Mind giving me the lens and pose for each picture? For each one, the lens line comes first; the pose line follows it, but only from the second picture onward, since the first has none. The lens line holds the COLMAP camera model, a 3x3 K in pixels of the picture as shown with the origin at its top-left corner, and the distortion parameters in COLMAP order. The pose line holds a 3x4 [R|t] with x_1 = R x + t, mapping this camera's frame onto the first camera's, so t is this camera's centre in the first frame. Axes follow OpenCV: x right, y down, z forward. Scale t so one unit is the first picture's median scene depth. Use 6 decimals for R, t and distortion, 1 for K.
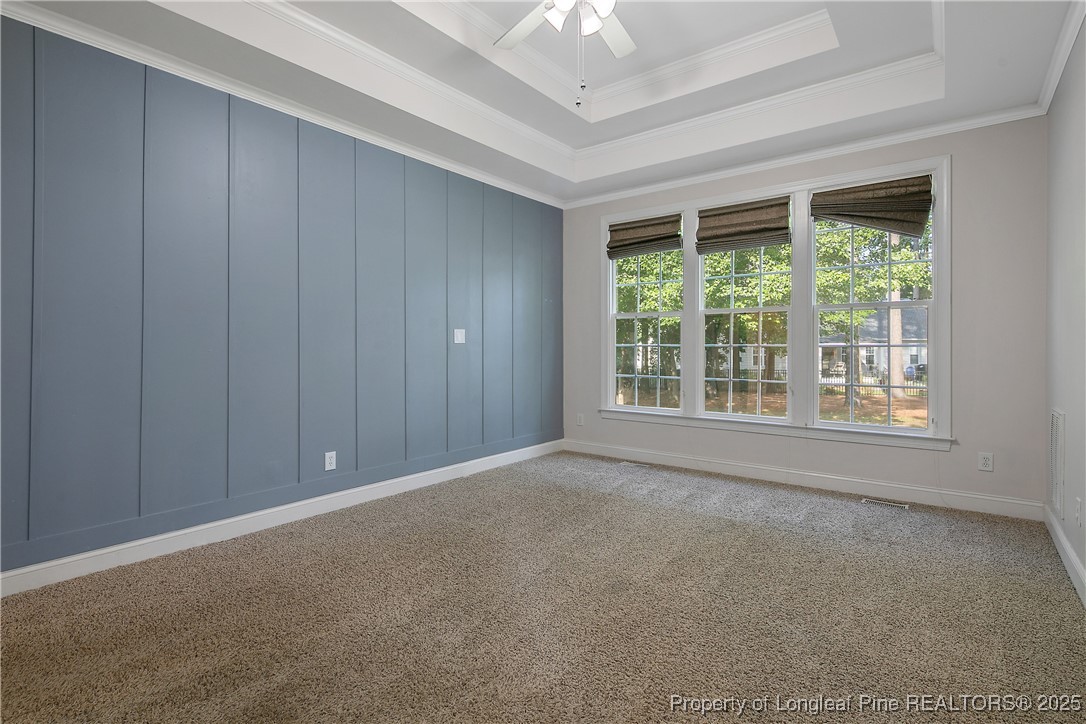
lens RADIAL K [[530.9, 0, 536.3], [0, 530.9, 344.1], [0, 0, 1]] dist [0.005839, -0.005176]
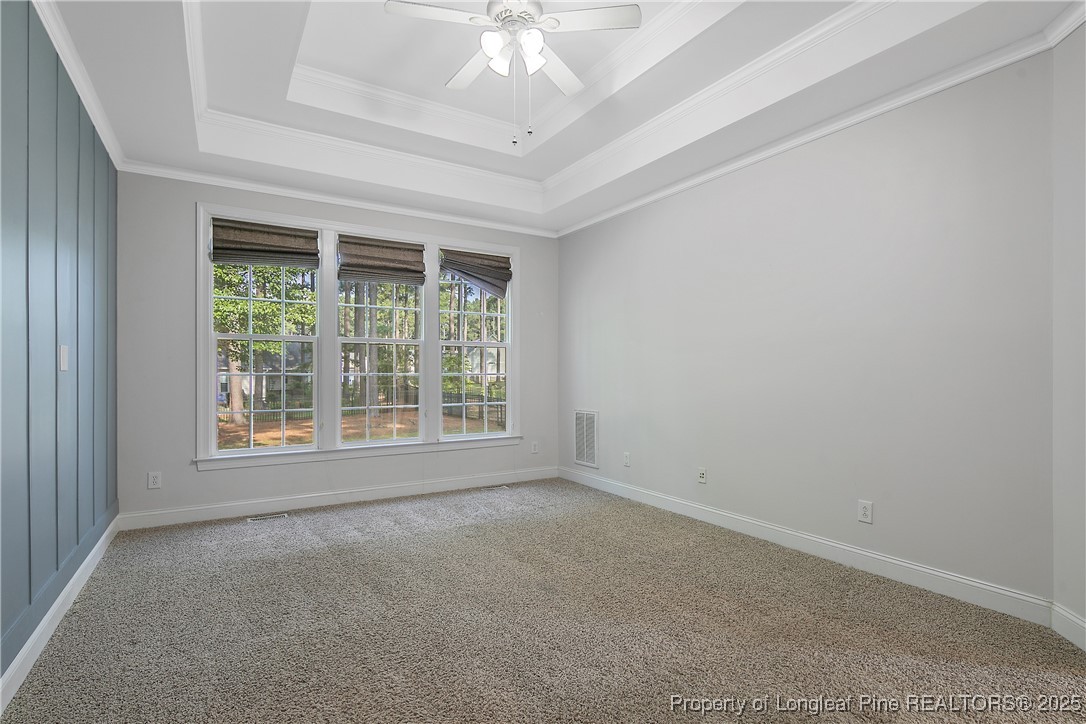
lens RADIAL K [[530.9, 0, 552.1], [0, 530.9, 366.4], [0, 0, 1]] dist [0.005839, -0.005176]
pose [[0.336391, 0.012767, 0.941636, -0.498387], [-0.001703, 0.999915, -0.012949, 0.000666], [-0.941721, 0.002752, 0.336384, 0.331731]]
